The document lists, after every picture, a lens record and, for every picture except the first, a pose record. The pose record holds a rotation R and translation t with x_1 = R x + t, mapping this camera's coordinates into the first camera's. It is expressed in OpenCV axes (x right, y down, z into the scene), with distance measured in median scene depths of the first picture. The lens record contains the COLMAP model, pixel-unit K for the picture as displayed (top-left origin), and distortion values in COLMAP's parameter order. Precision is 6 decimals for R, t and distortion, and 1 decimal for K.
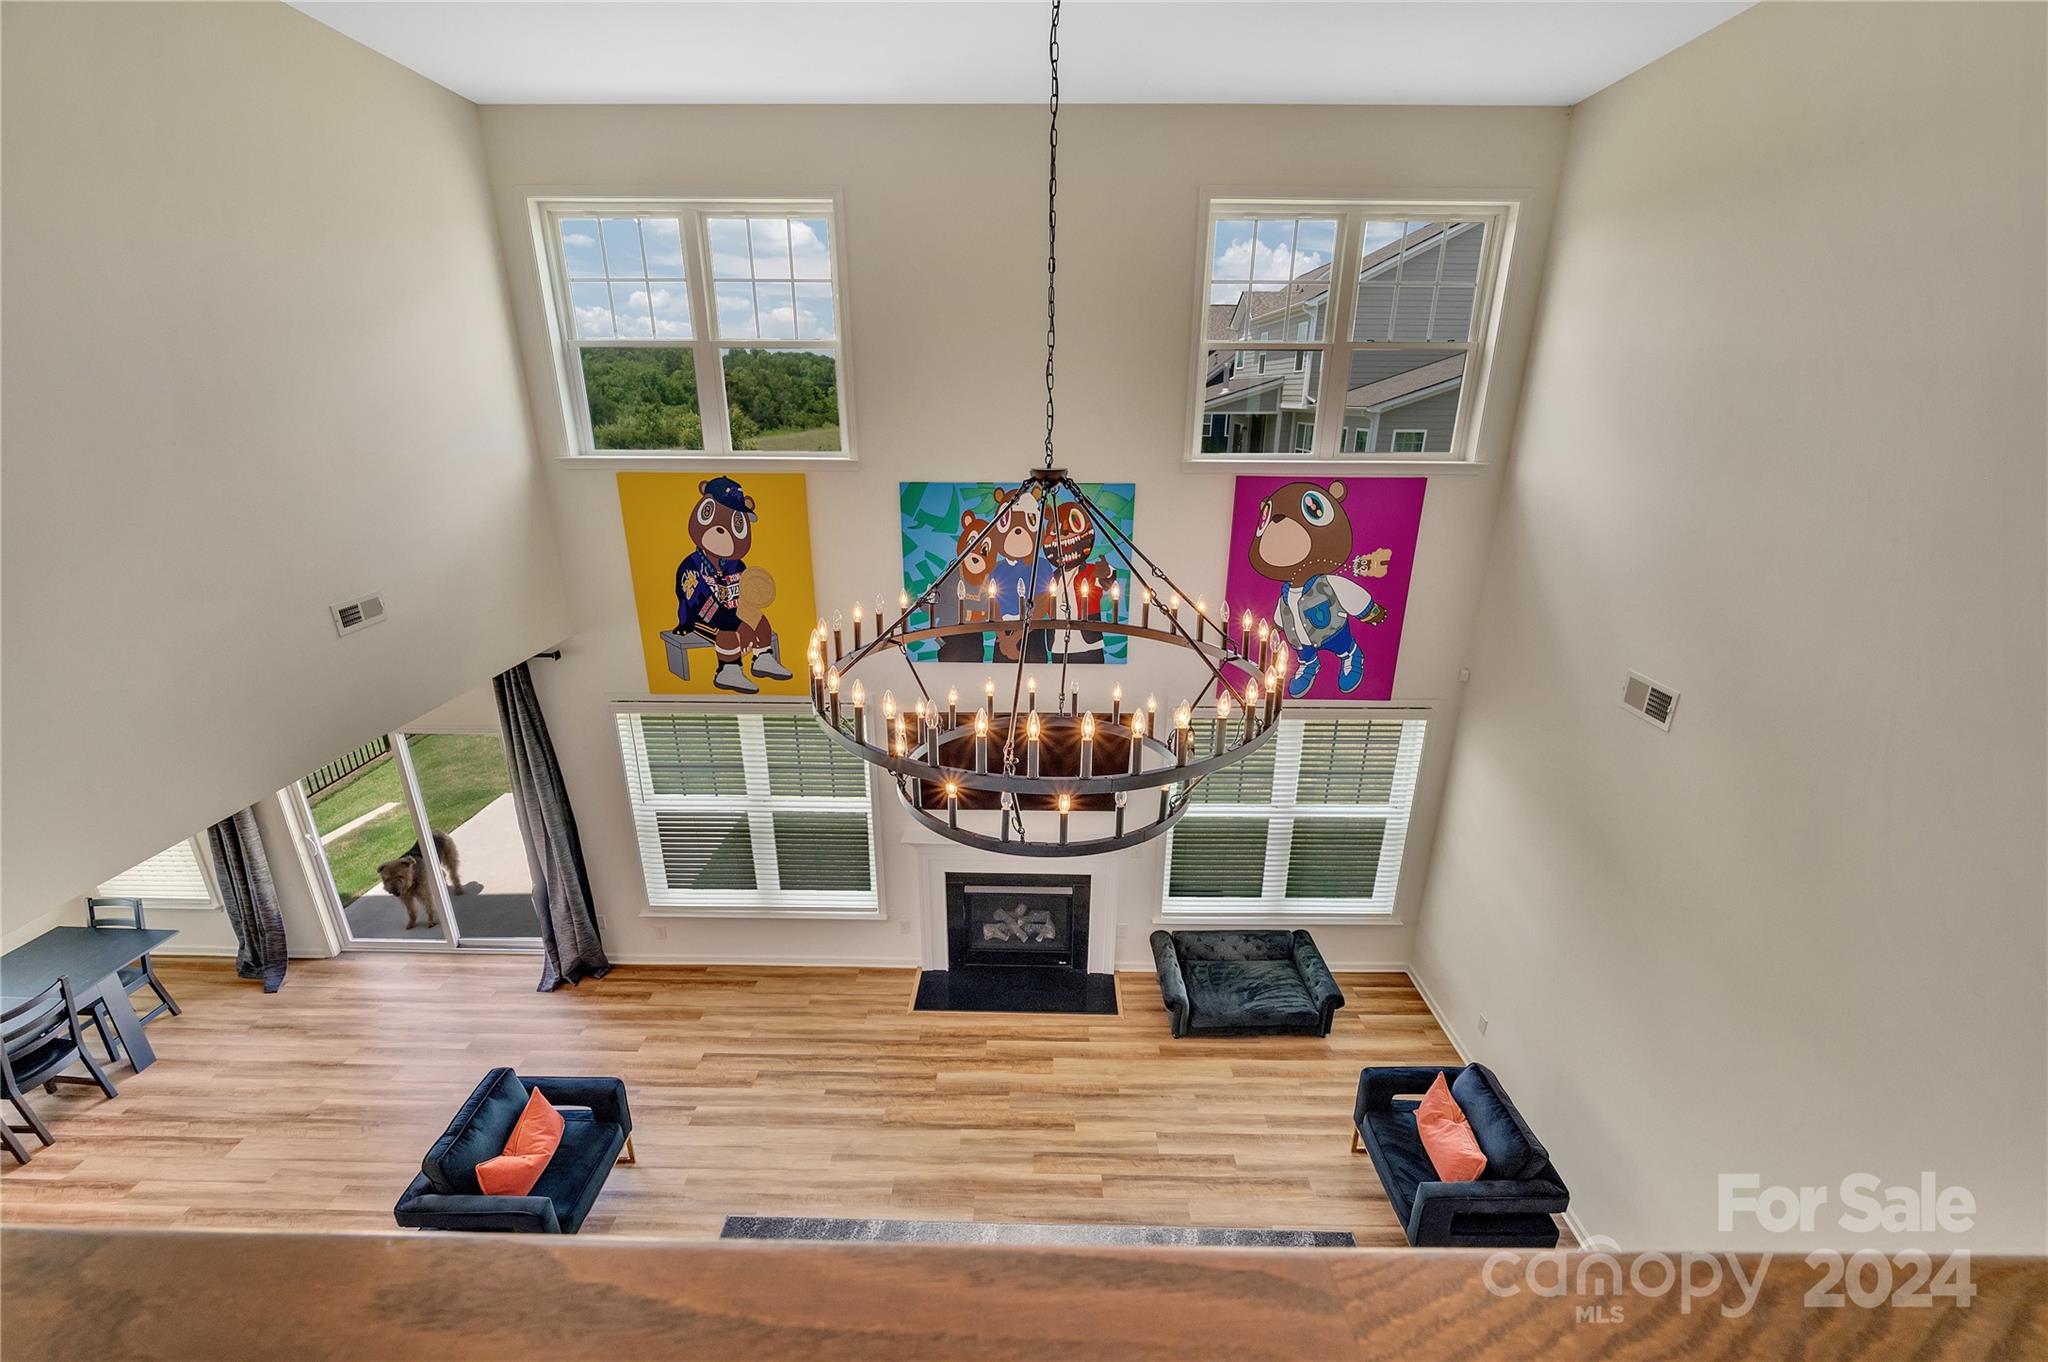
lens RADIAL K [[811.9, 0, 1030.7], [0, 811.9, 685.9], [0, 0, 1]] dist [-0.000880, -0.000635]
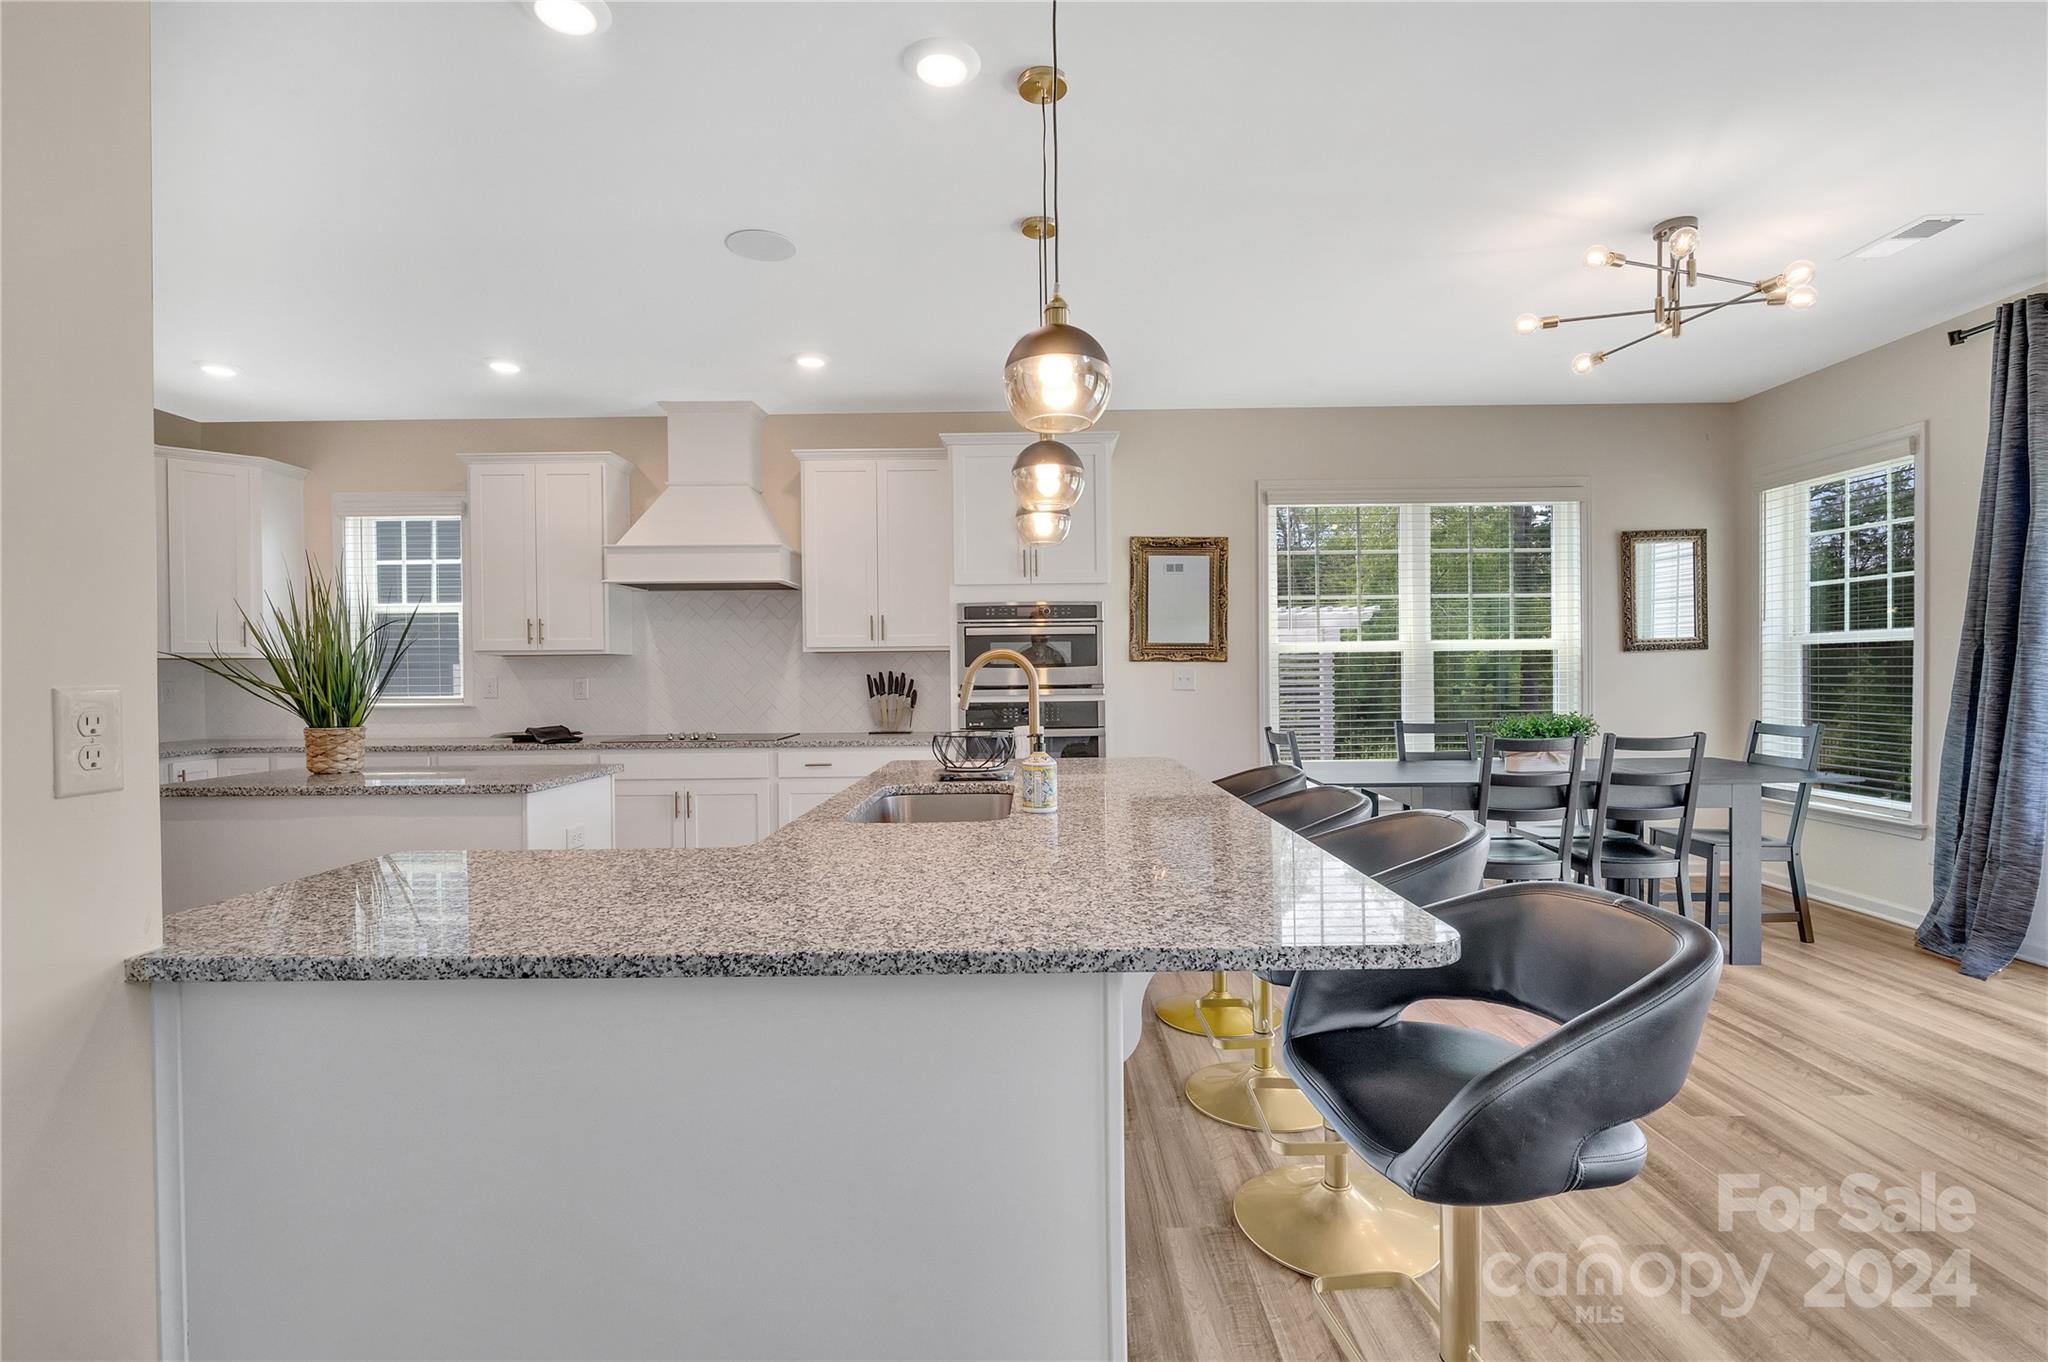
lens RADIAL K [[946.0, 0, 1023.1], [0, 946.0, 691.5], [0, 0, 1]] dist [0.000618, -0.002869]
pose [[0.011977, 0.010937, -0.999868, -0.408944], [-0.328670, 0.944423, 0.006393, 0.460421], [0.944369, 0.328550, 0.014906, 0.426703]]
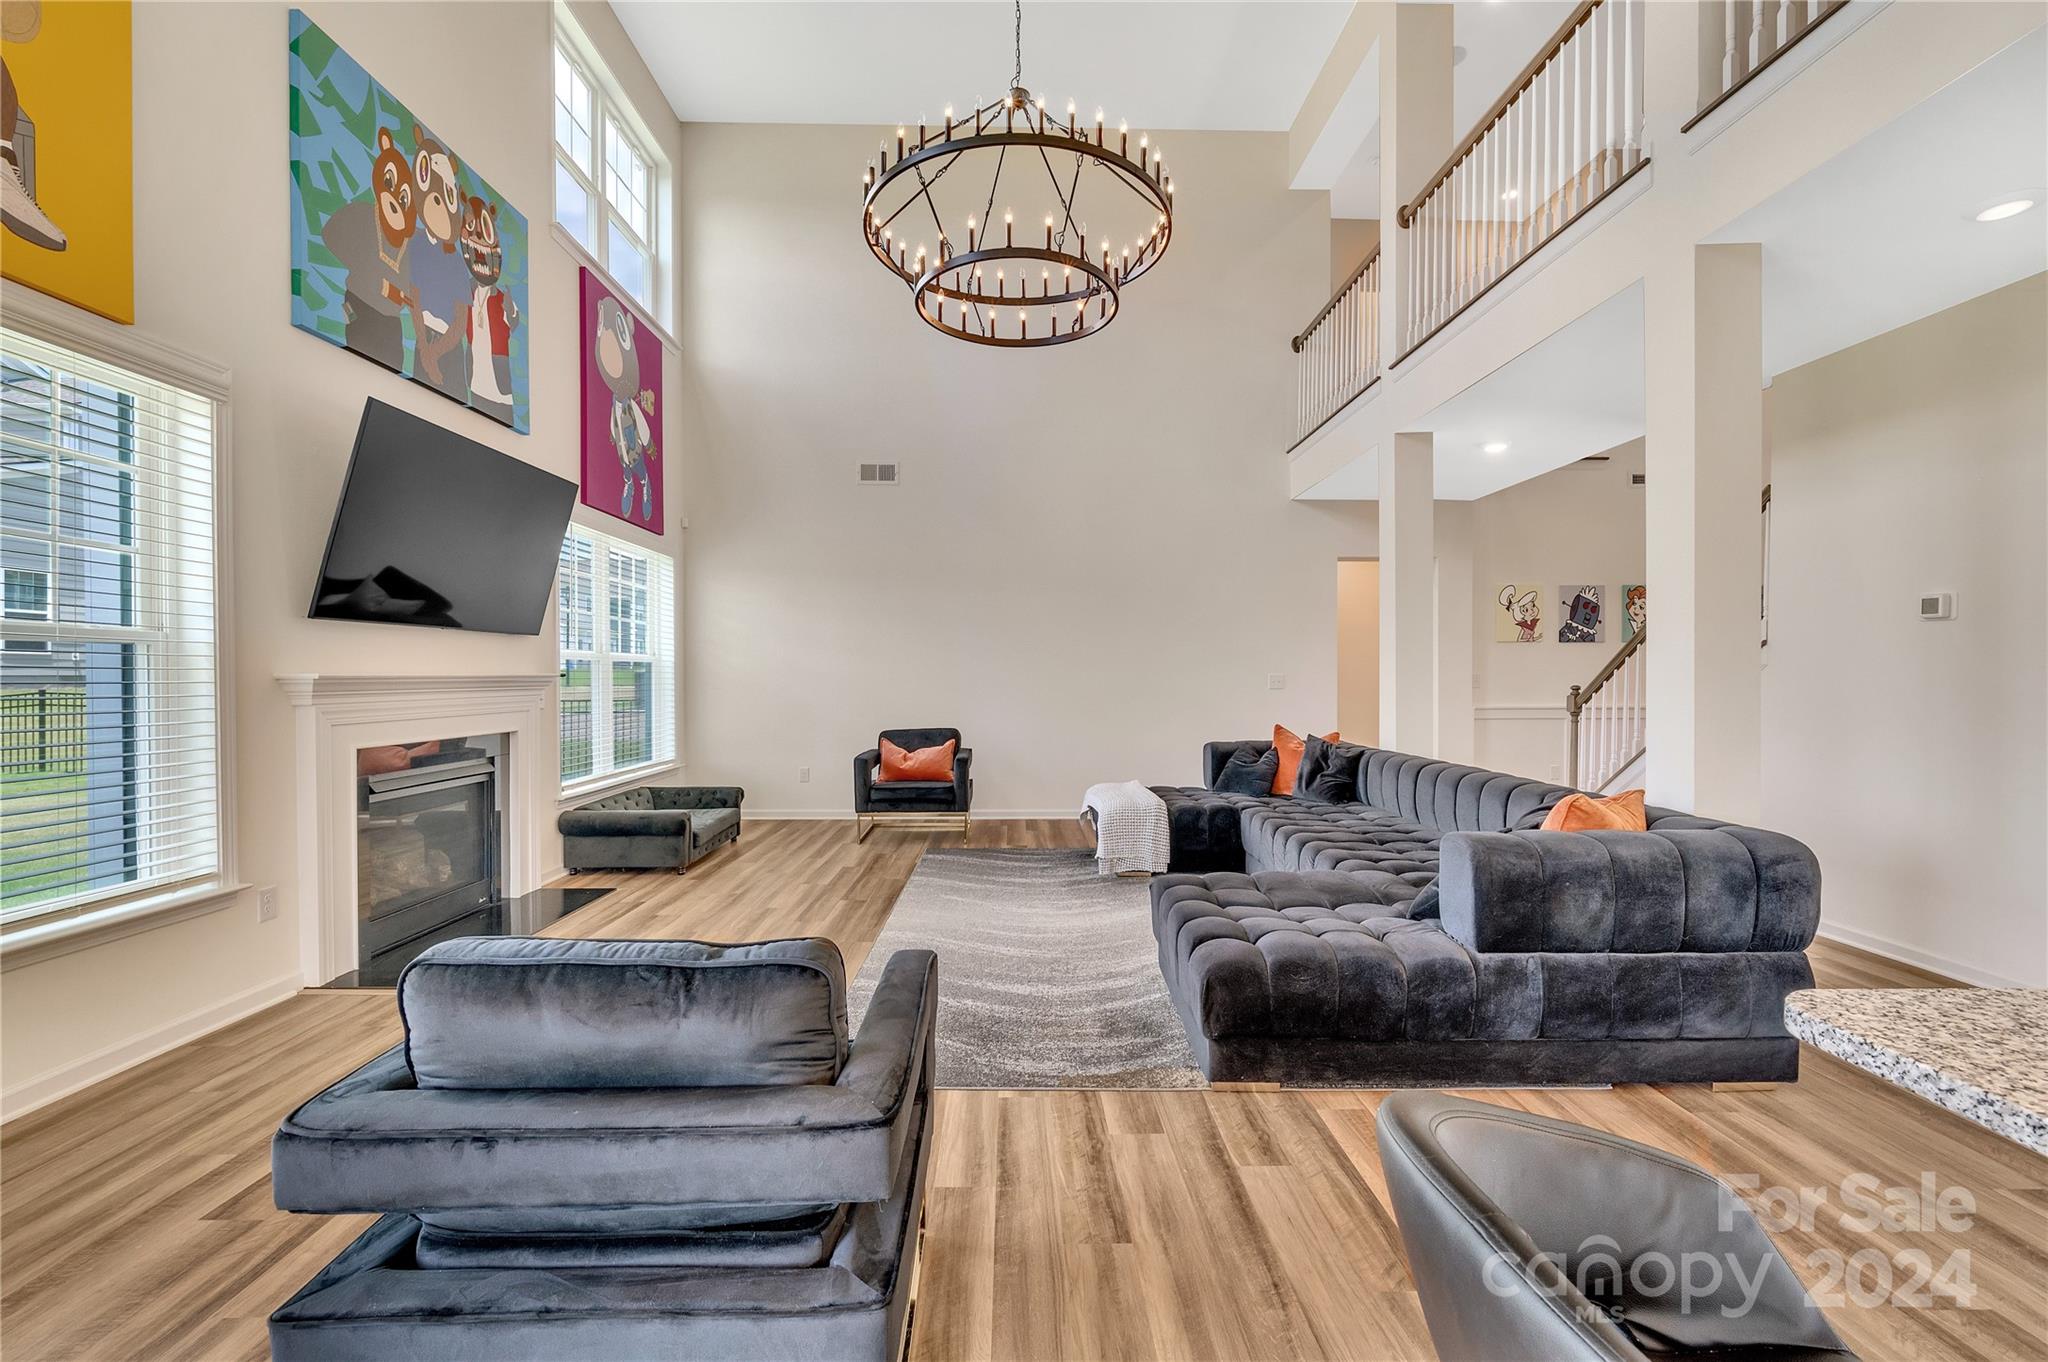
lens RADIAL K [[836.8, 0, 1042.6], [0, 836.8, 684.7], [0, 0, 1]] dist [-0.008382, 0.000390]
pose [[-0.037567, -0.016158, 0.999163, -0.773719], [0.340979, 0.939653, 0.028016, 0.376766], [-0.939320, 0.341746, -0.029790, 0.642751]]
